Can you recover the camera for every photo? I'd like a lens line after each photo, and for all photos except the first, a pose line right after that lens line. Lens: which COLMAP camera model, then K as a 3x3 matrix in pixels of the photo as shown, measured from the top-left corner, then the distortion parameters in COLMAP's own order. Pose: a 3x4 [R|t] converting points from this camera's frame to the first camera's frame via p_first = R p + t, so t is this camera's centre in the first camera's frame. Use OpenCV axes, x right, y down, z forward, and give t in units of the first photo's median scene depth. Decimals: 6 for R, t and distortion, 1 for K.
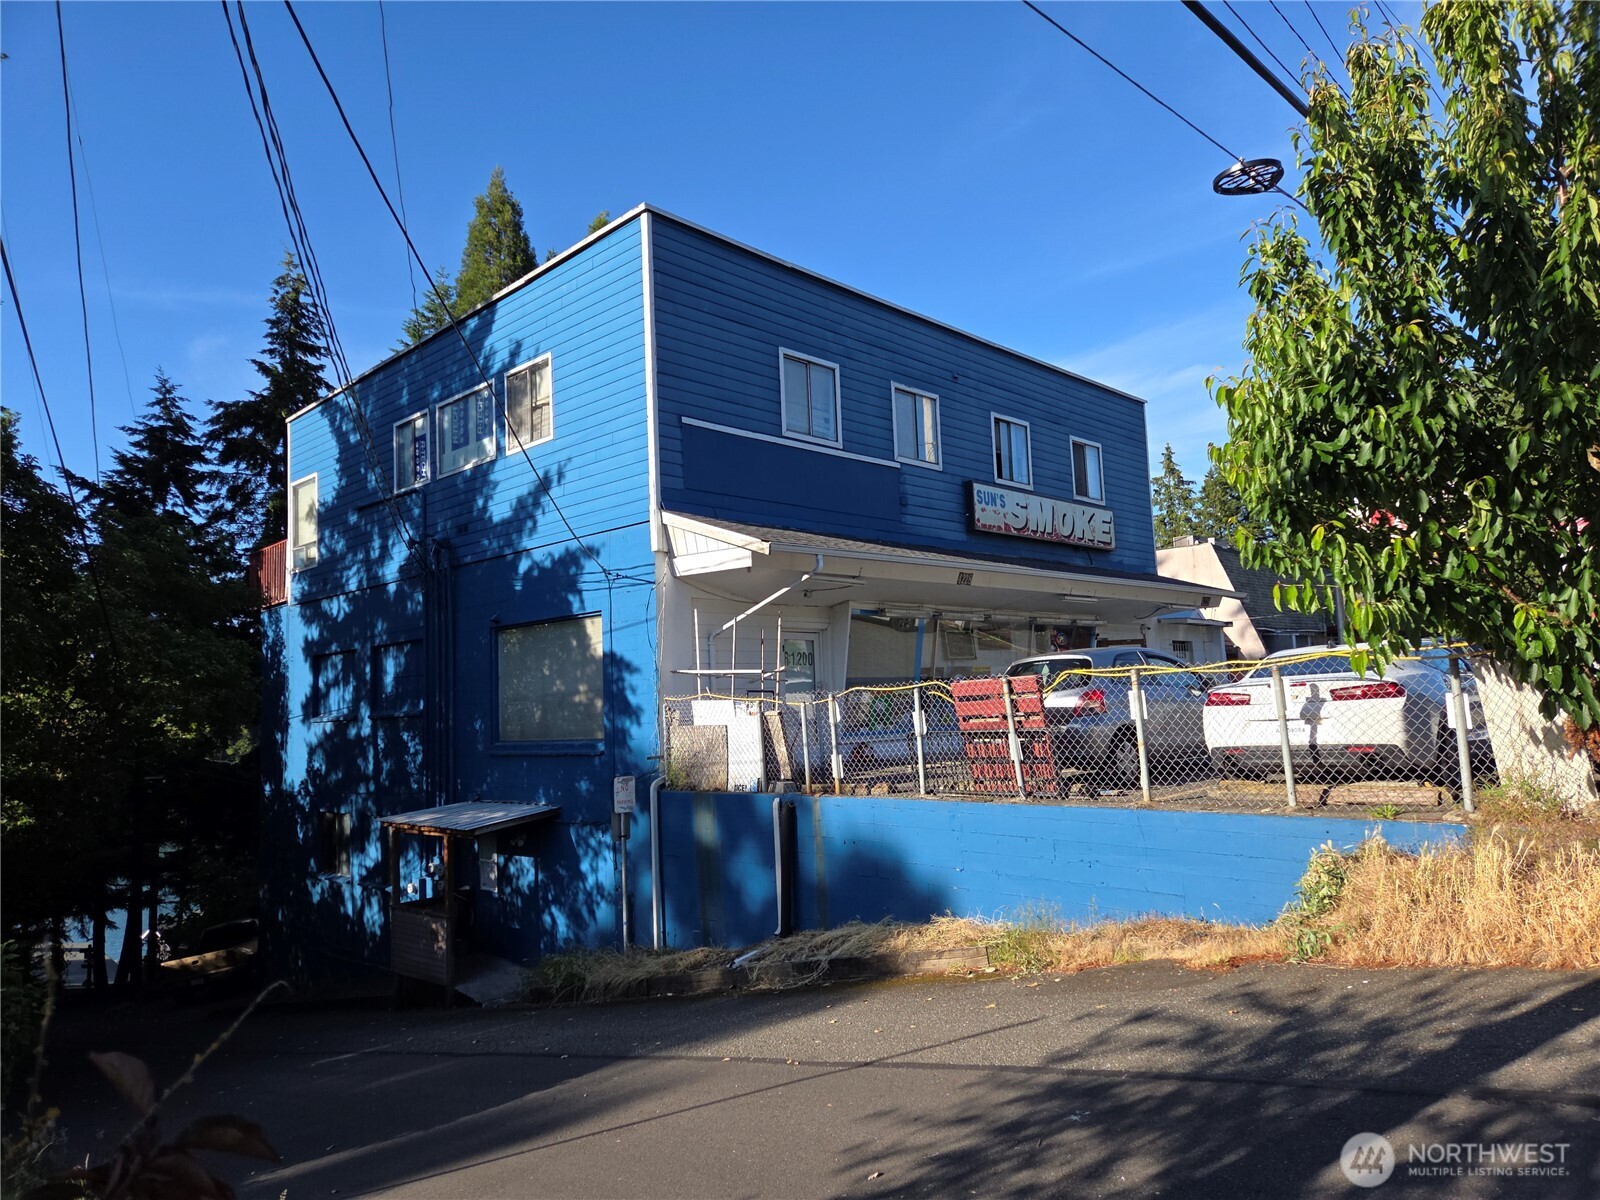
lens RADIAL K [[1043.6, 0, 800.0], [0, 1043.6, 600.0], [0, 0, 1]] dist [0.082146, -0.069434]
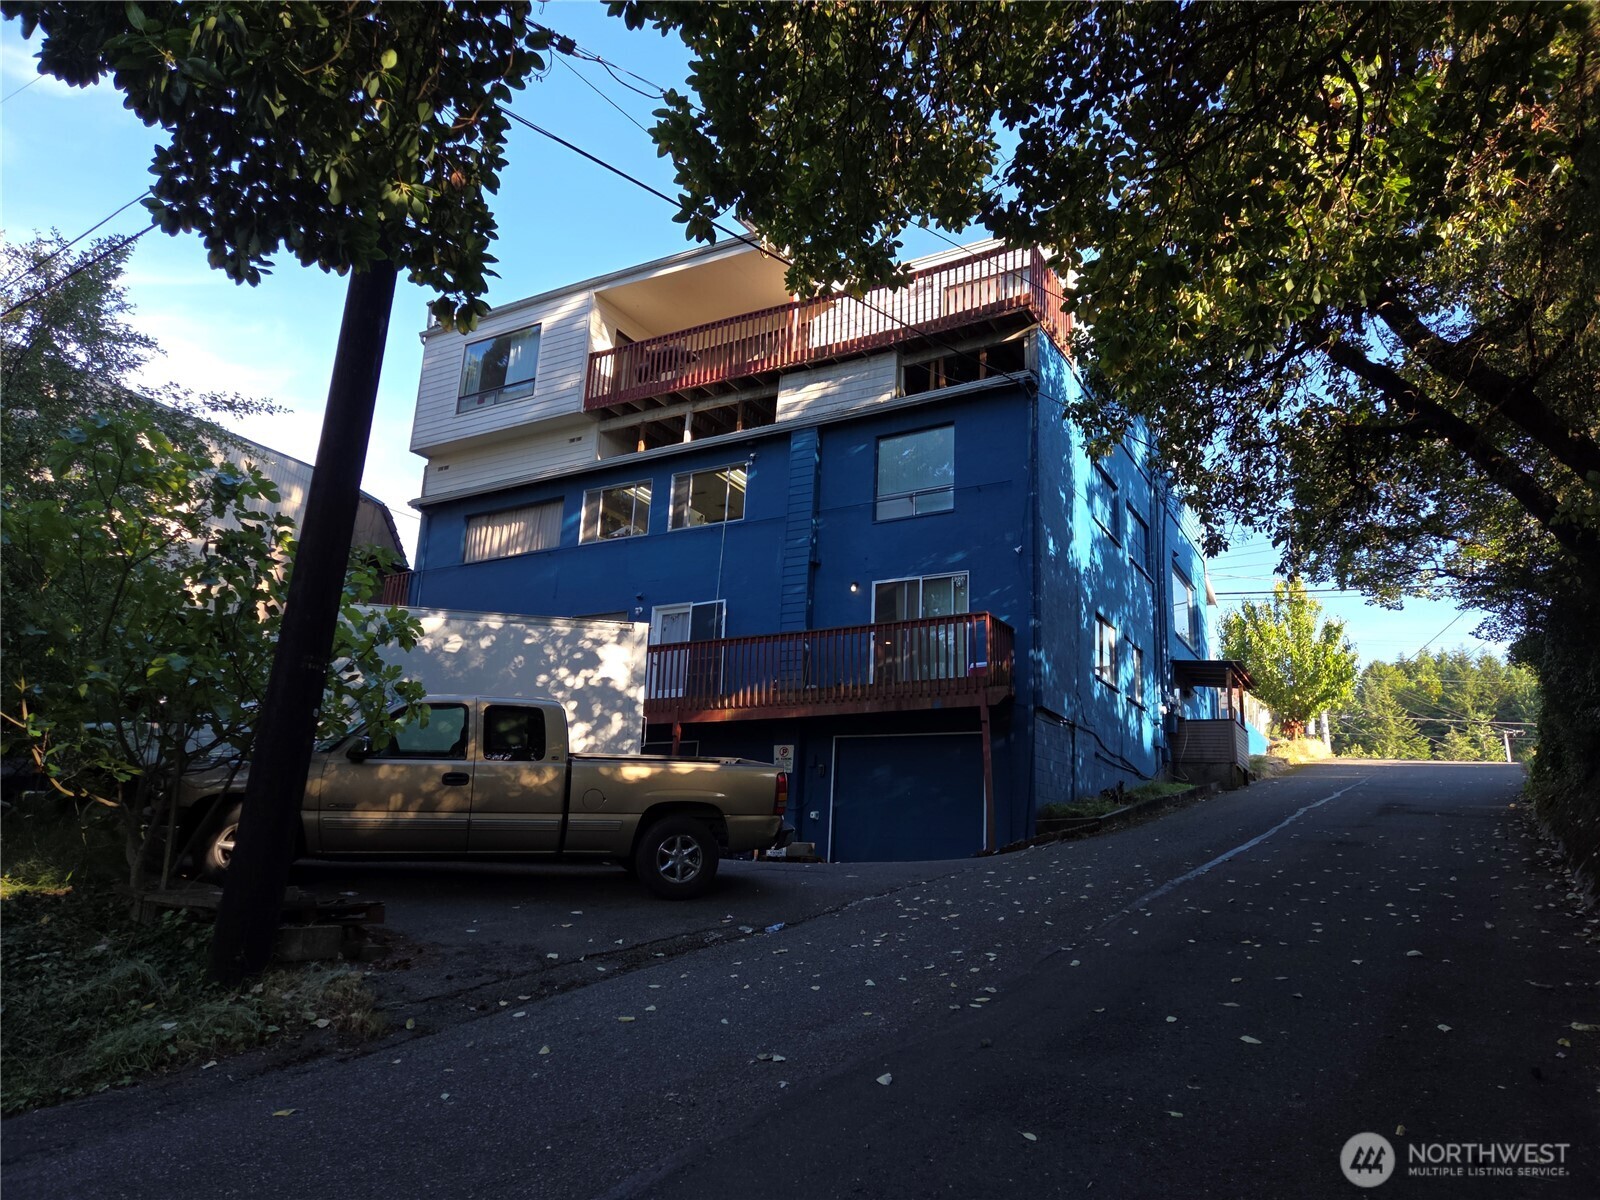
lens RADIAL K [[1043.6, 0, 800.0], [0, 1043.6, 600.0], [0, 0, 1]] dist [0.082146, -0.069434]
pose [[-0.227630, 0.294629, 0.928105, -1.451322], [-0.140682, 0.933176, -0.330743, 0.617066], [-0.963532, -0.205855, -0.170970, 1.627905]]
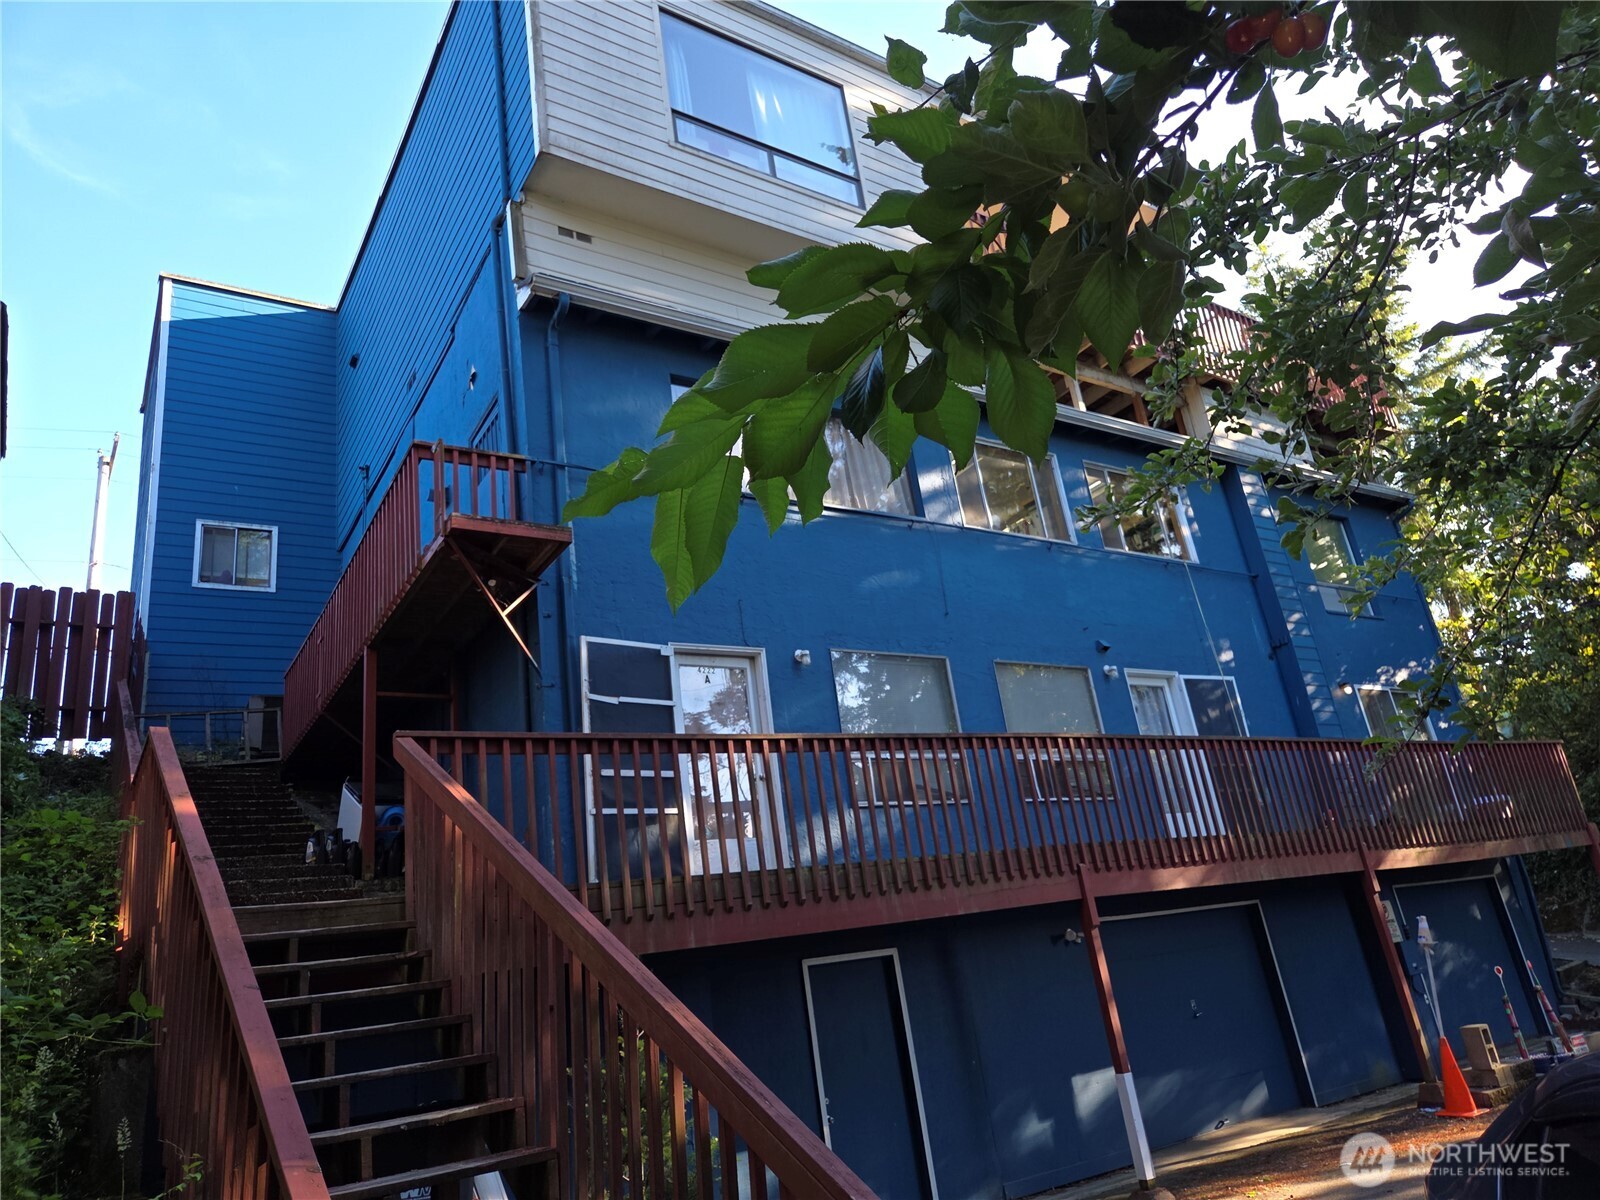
lens RADIAL K [[1043.6, 0, 800.0], [0, 1043.6, 600.0], [0, 0, 1]] dist [0.082146, -0.069434]
pose [[-0.952006, 0.260958, 0.159953, -0.272618], [0.164100, 0.876296, -0.452964, 0.499099], [-0.258371, -0.404977, -0.877062, 2.244985]]
